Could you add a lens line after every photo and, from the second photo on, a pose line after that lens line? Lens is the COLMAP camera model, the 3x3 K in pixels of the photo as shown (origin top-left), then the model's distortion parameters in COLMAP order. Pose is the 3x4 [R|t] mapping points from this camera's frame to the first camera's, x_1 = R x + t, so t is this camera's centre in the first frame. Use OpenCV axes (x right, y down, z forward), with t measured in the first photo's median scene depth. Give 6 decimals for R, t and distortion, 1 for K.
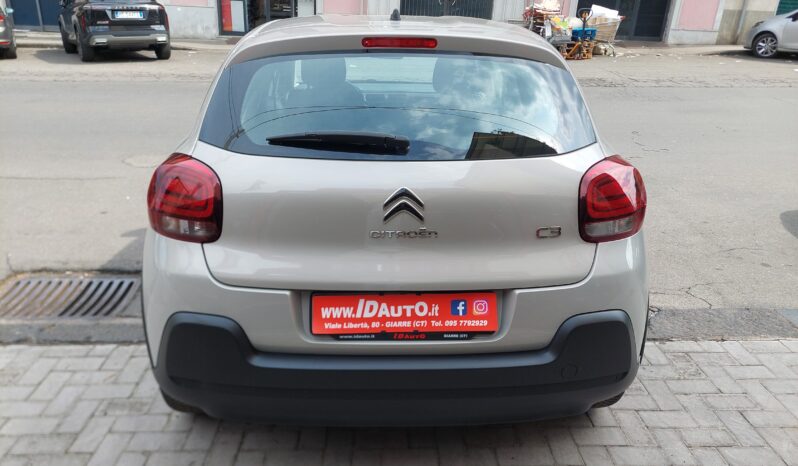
lens RADIAL K [[571.8, 0, 394.9], [0, 571.8, 228.9], [0, 0, 1]] dist [0.068664, -0.075893]
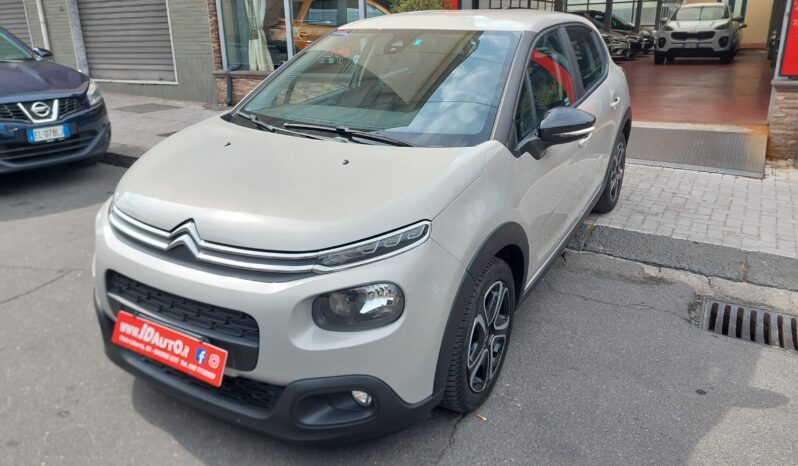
lens RADIAL K [[572.1, 0, 395.1], [0, 572.1, 221.9], [0, 0, 1]] dist [0.065601, -0.071789]
pose [[-0.845917, -0.189293, 0.498590, -0.608237], [0.184241, 0.773606, 0.606291, -0.829068], [-0.500479, 0.604733, -0.619532, 2.206105]]
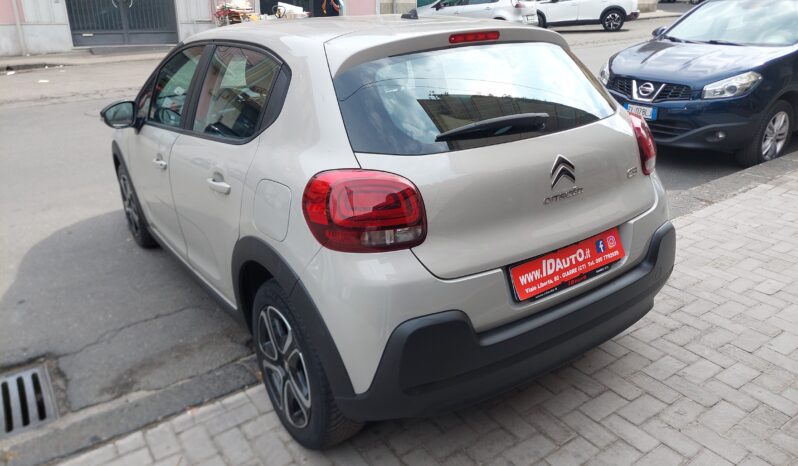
lens RADIAL K [[573.1, 0, 395.4], [0, 573.1, 224.8], [0, 0, 1]] dist [0.054557, -0.061270]
pose [[0.839665, -0.230718, 0.491662, -0.511453], [0.232537, 0.970830, 0.058444, -0.048404], [-0.490804, 0.065256, 0.868823, 0.087654]]
